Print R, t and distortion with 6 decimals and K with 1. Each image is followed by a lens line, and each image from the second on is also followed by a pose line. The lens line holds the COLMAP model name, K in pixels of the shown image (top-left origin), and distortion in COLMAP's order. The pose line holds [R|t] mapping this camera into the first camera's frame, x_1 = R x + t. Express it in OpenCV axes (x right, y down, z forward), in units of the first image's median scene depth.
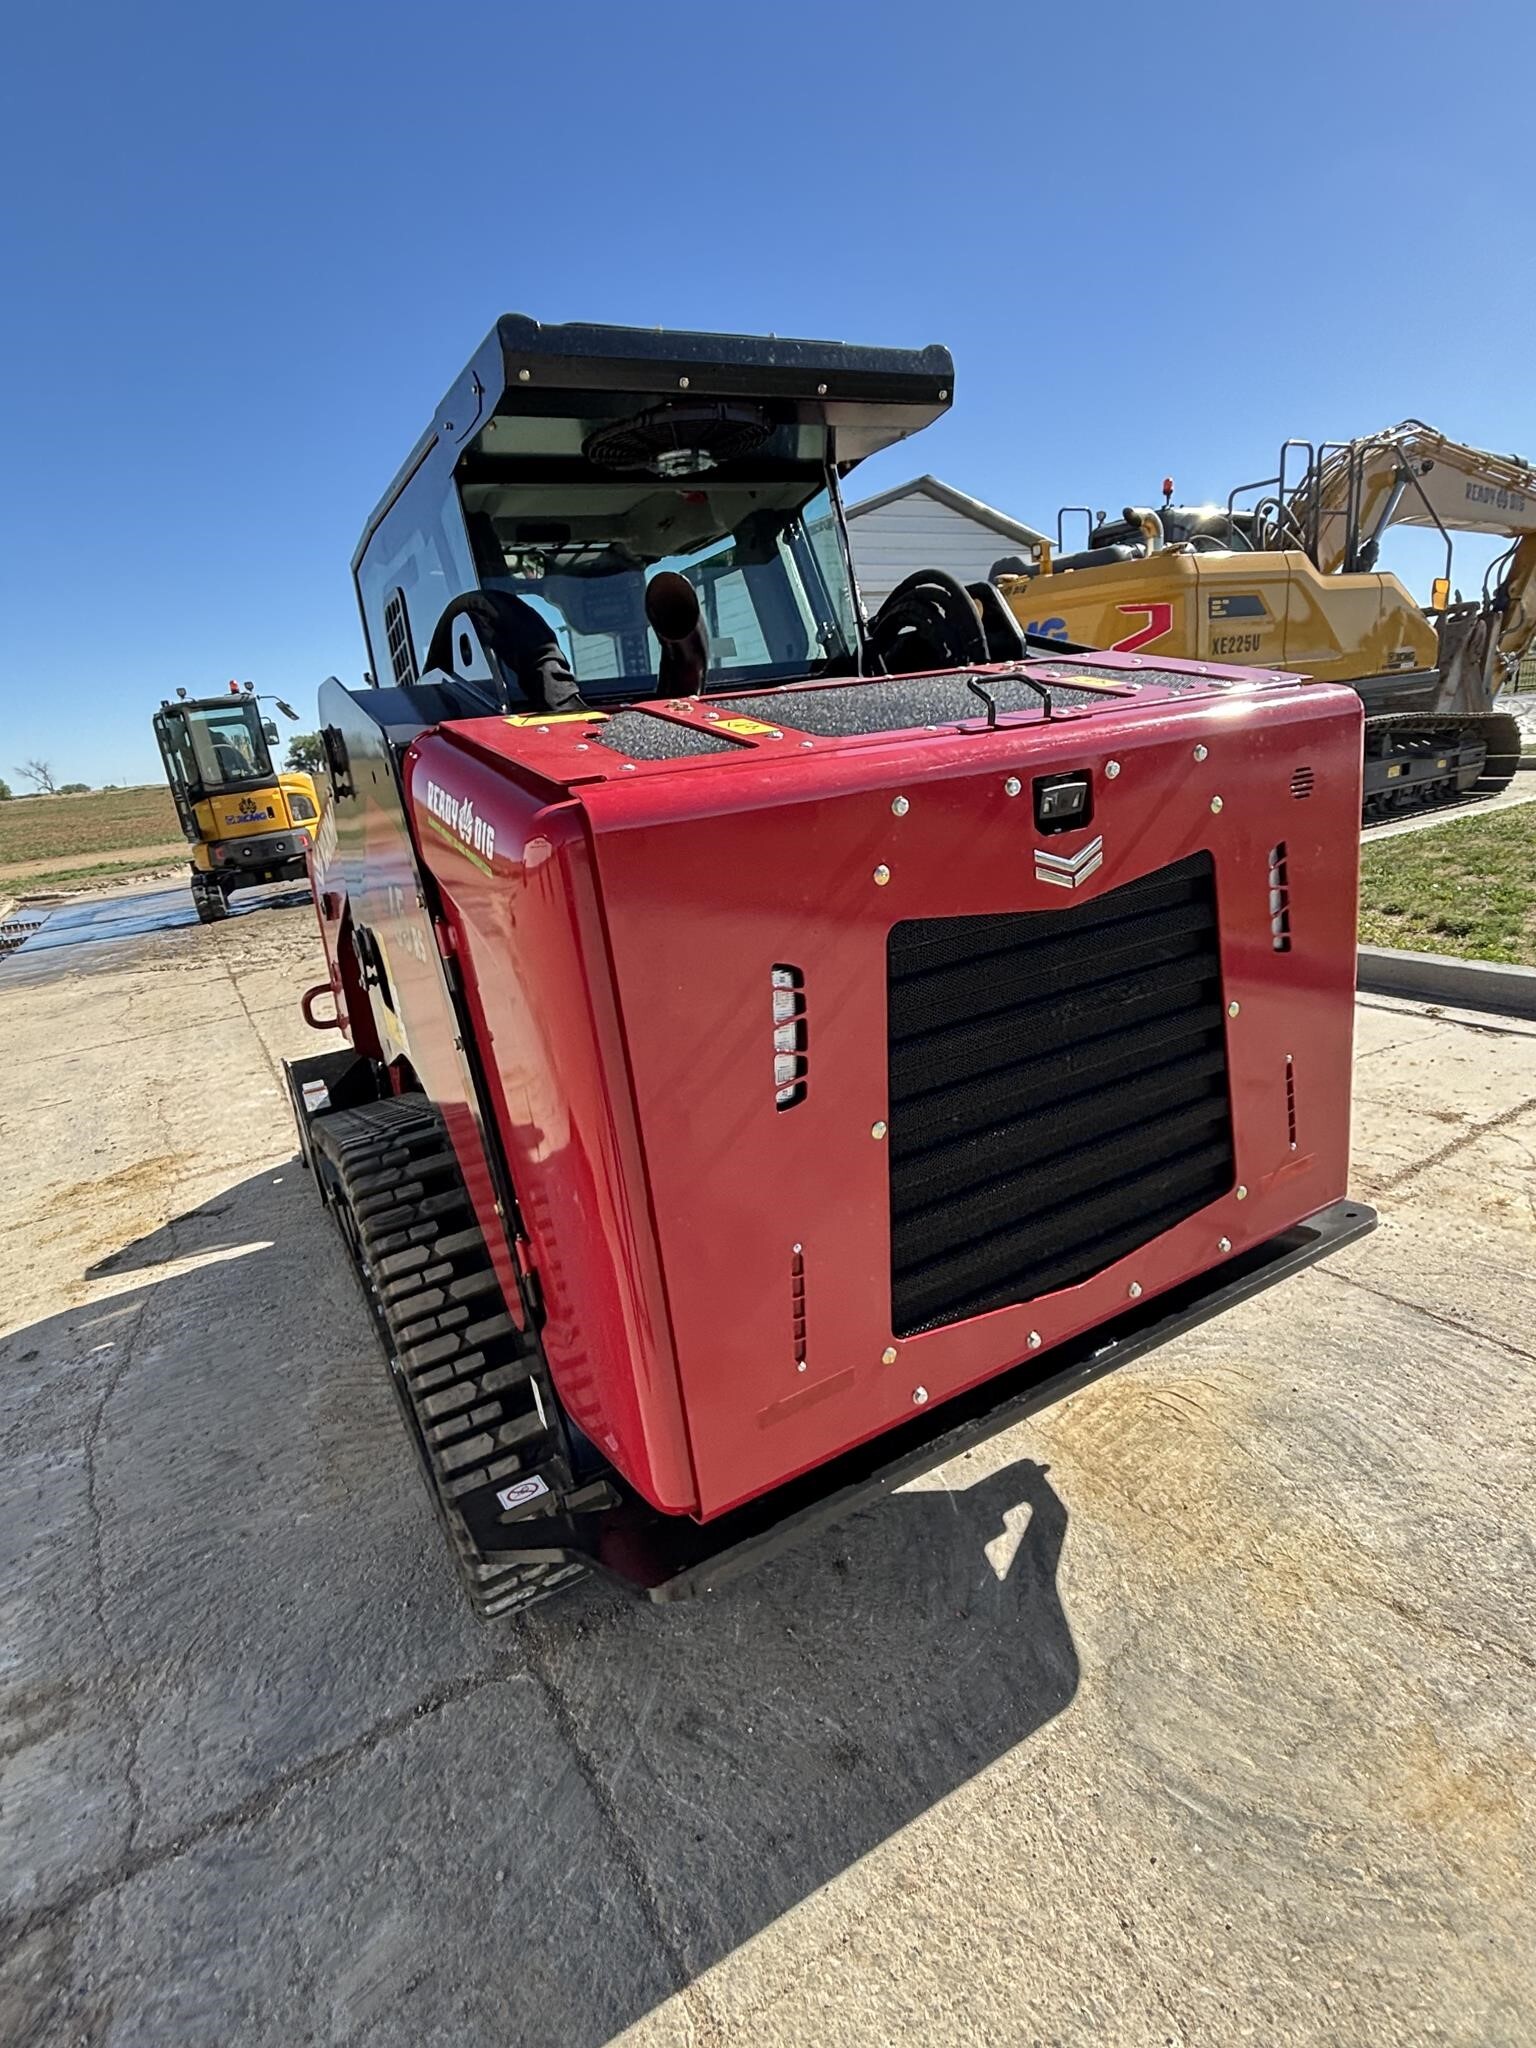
lens RADIAL K [[1037.1, 0, 770.7], [0, 1037.1, 1016.9], [0, 0, 1]] dist [-0.024693, 0.015687]
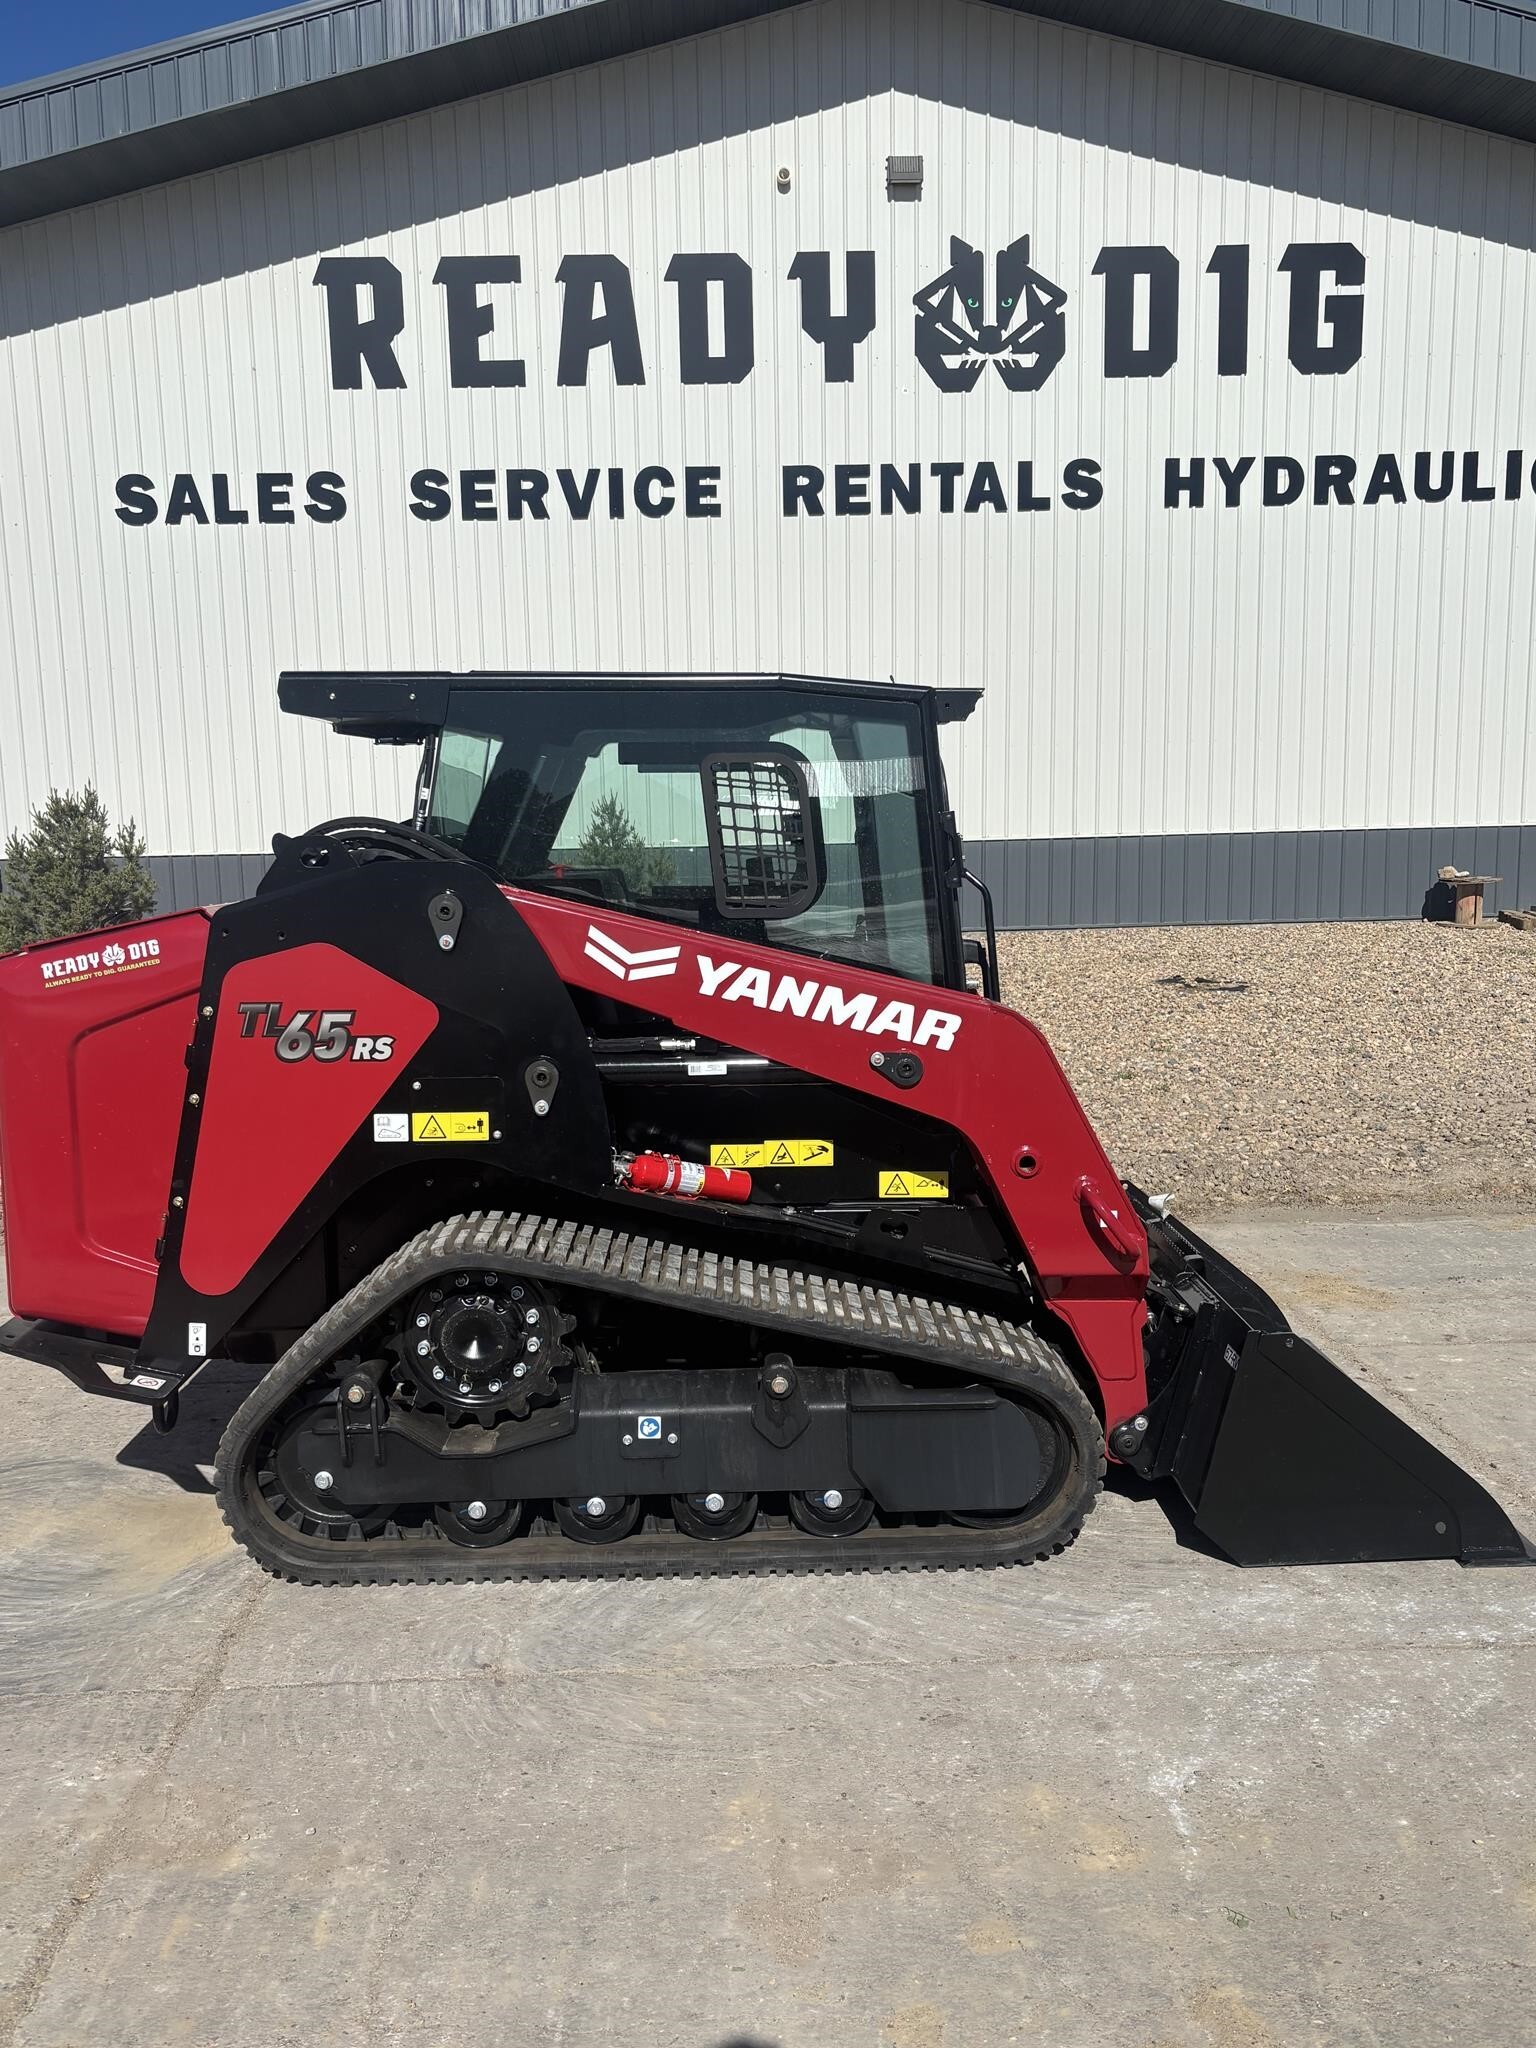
lens RADIAL K [[1781.9, 0, 768.0], [0, 1781.9, 1024.0], [0, 0, 1]] dist [0.025368, 0.000680]
pose [[-0.473992, 0.223452, -0.851705, 2.176158], [-0.172774, 0.924860, 0.338797, -1.249757], [0.863412, 0.307739, -0.399769, 2.911970]]
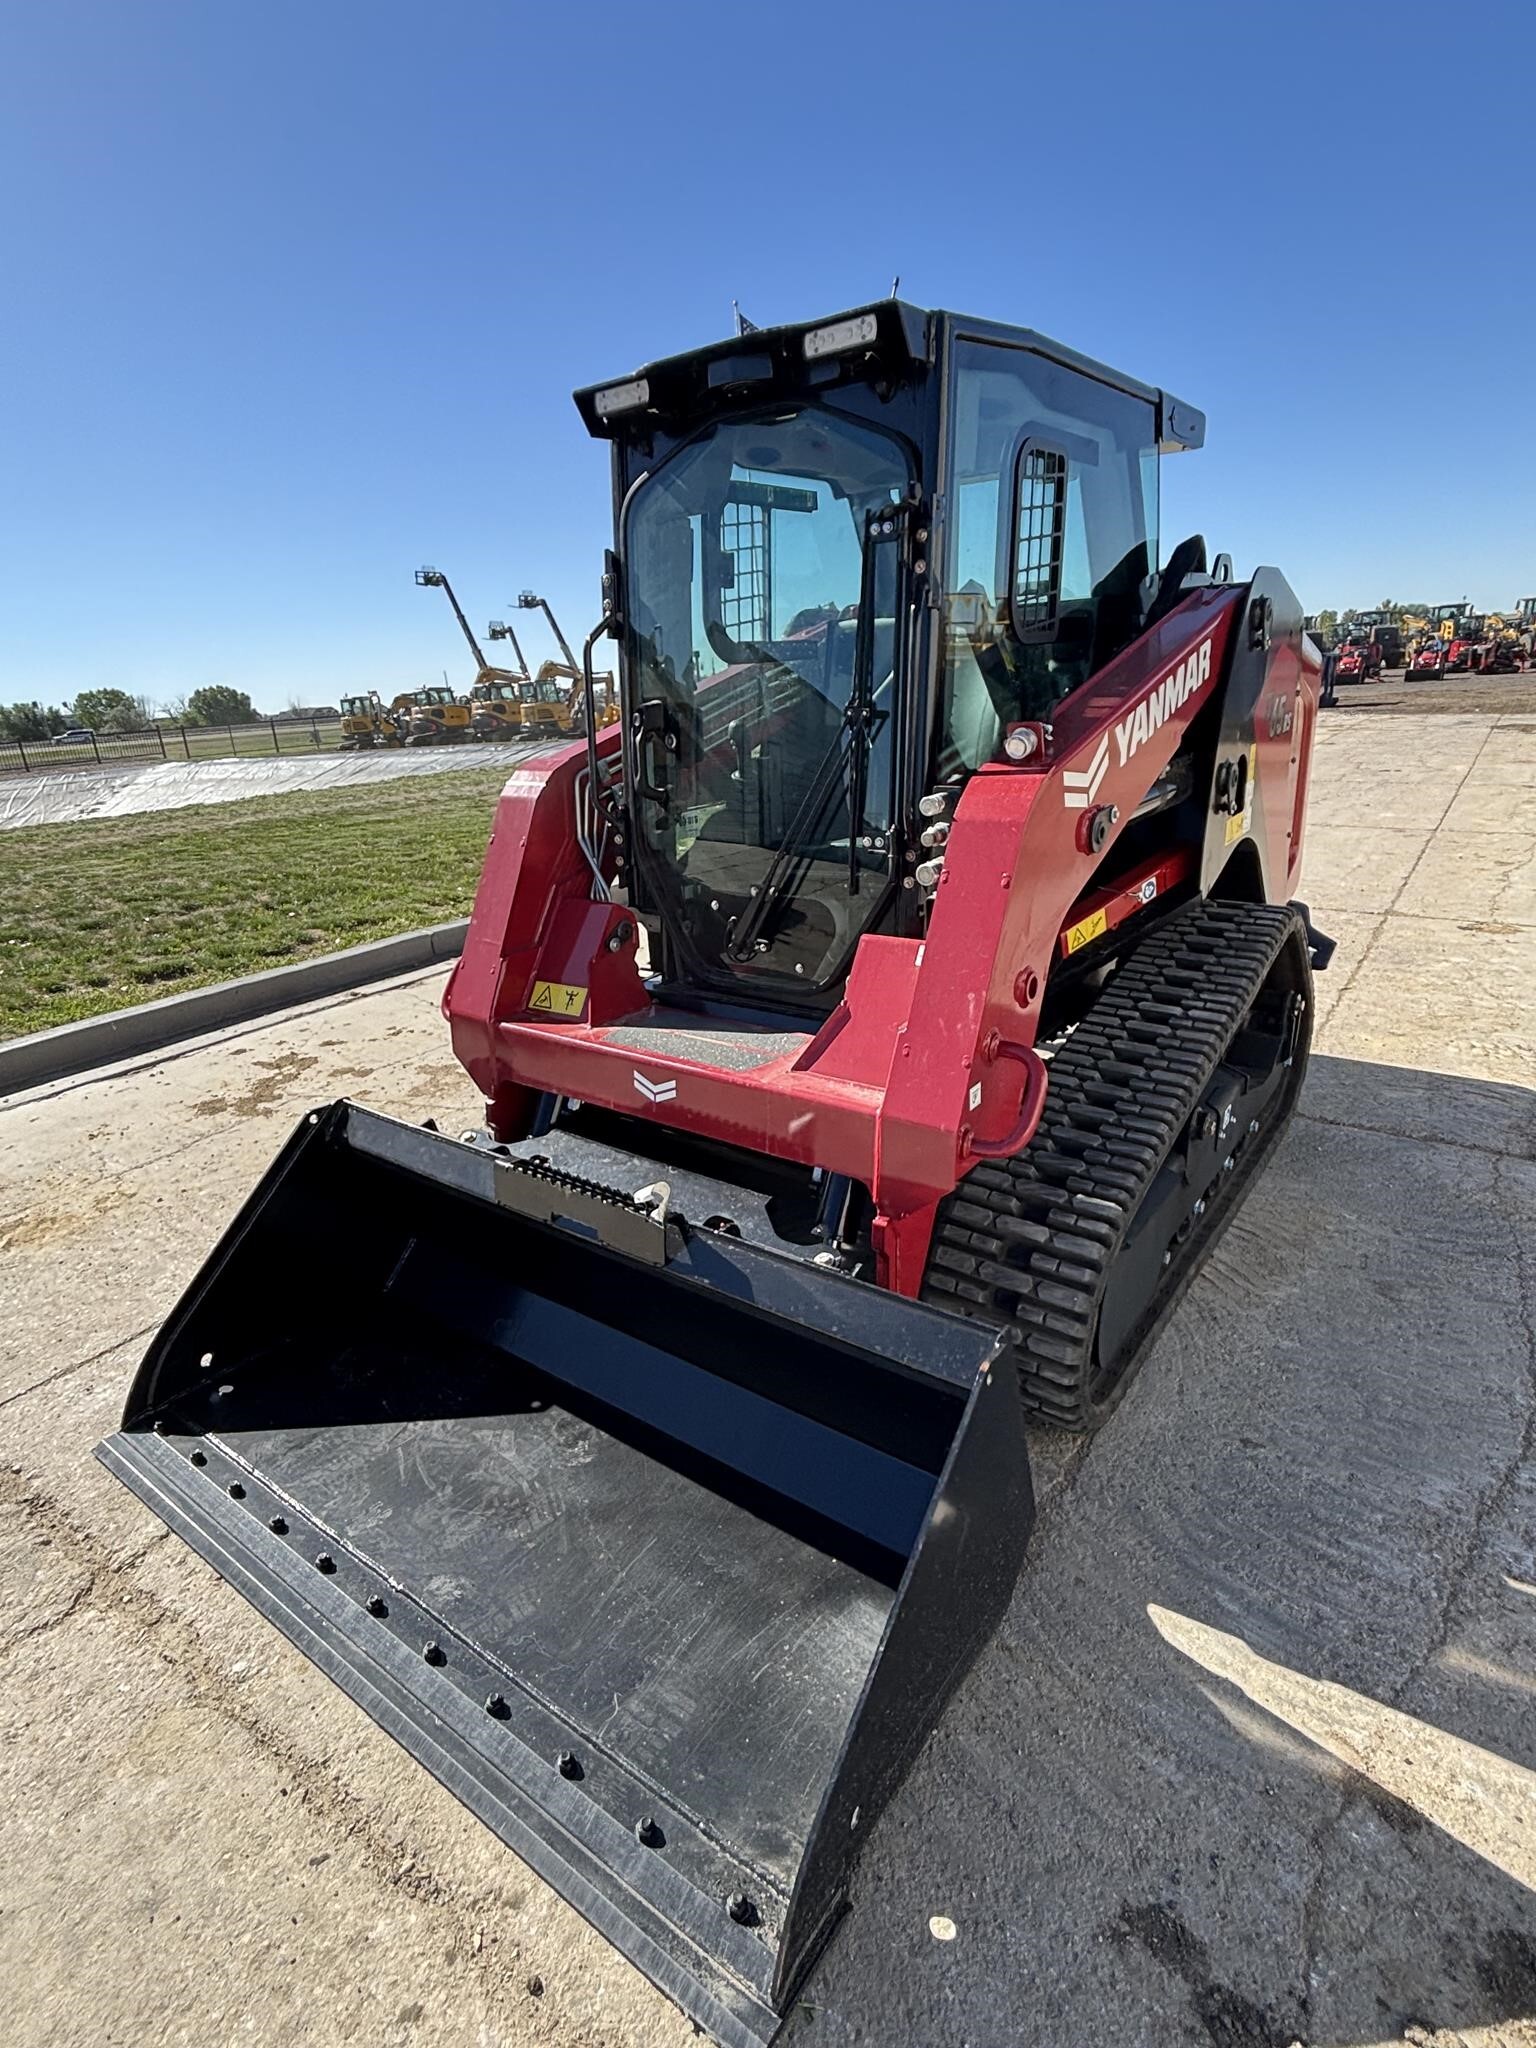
lens RADIAL K [[1037.6, 0, 774.5], [0, 1037.6, 1019.8], [0, 0, 1]] dist [-0.013983, 0.010406]
pose [[-0.398959, -0.165822, 0.901851, -1.709759], [0.349252, 0.881903, 0.316655, -0.502737], [-0.847853, 0.441305, -0.293930, 2.495245]]
